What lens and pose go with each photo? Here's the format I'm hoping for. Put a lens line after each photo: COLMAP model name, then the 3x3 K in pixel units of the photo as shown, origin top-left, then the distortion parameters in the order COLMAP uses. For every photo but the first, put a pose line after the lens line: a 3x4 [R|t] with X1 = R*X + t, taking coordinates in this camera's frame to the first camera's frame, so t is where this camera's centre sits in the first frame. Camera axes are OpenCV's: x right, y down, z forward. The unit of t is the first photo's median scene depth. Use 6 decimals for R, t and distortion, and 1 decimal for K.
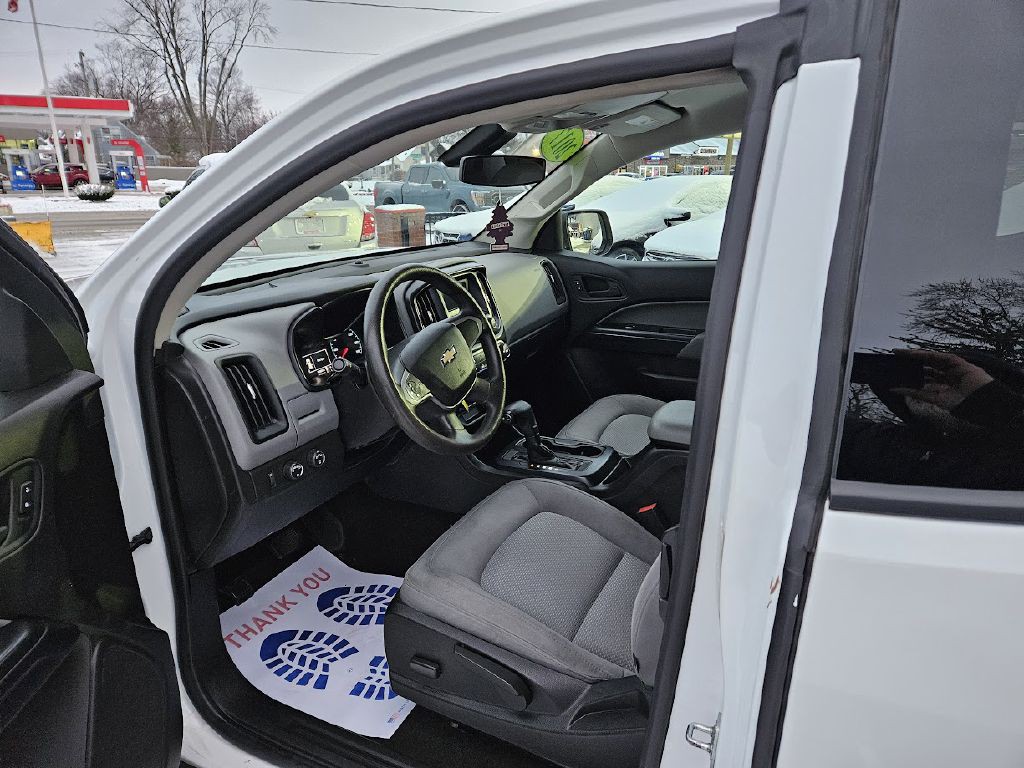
lens RADIAL K [[668.5, 0, 508.6], [0, 668.5, 387.2], [0, 0, 1]] dist [0.093722, -0.099115]
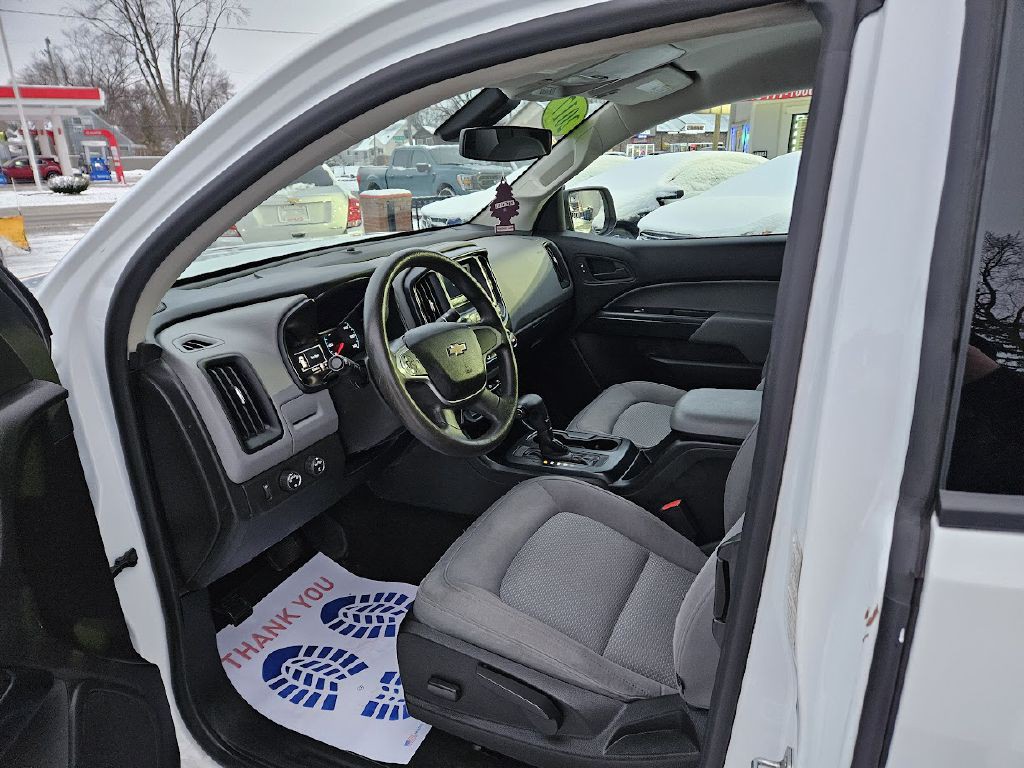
lens RADIAL K [[670.4, 0, 516.8], [0, 670.4, 395.4], [0, 0, 1]] dist [0.087335, -0.084853]
pose [[0.999250, -0.031259, 0.022833, -0.025715], [0.030467, 0.998949, 0.034258, -0.010849], [-0.023880, -0.033537, 0.999152, 0.069315]]
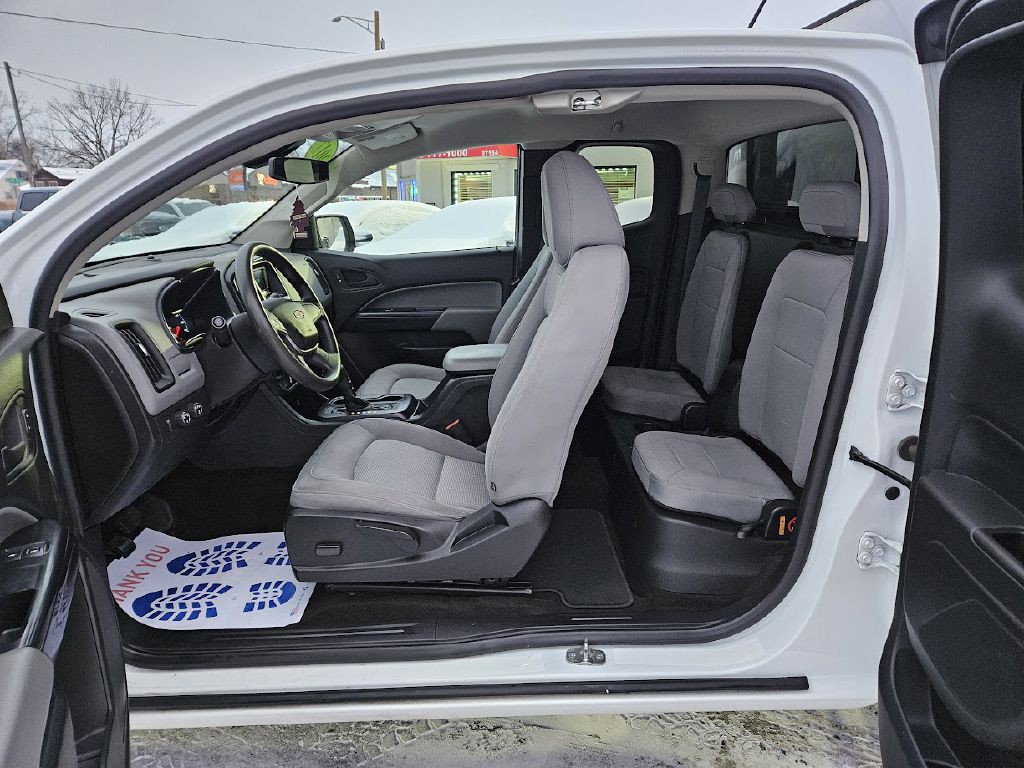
lens RADIAL K [[690.1, 0, 495.5], [0, 690.1, 397.6], [0, 0, 1]] dist [0.024636, -0.003356]
pose [[0.896716, -0.125907, 0.424320, -0.279400], [0.139844, 0.990172, -0.001722, 0.136997], [-0.419933, 0.060883, 0.905511, -0.259293]]
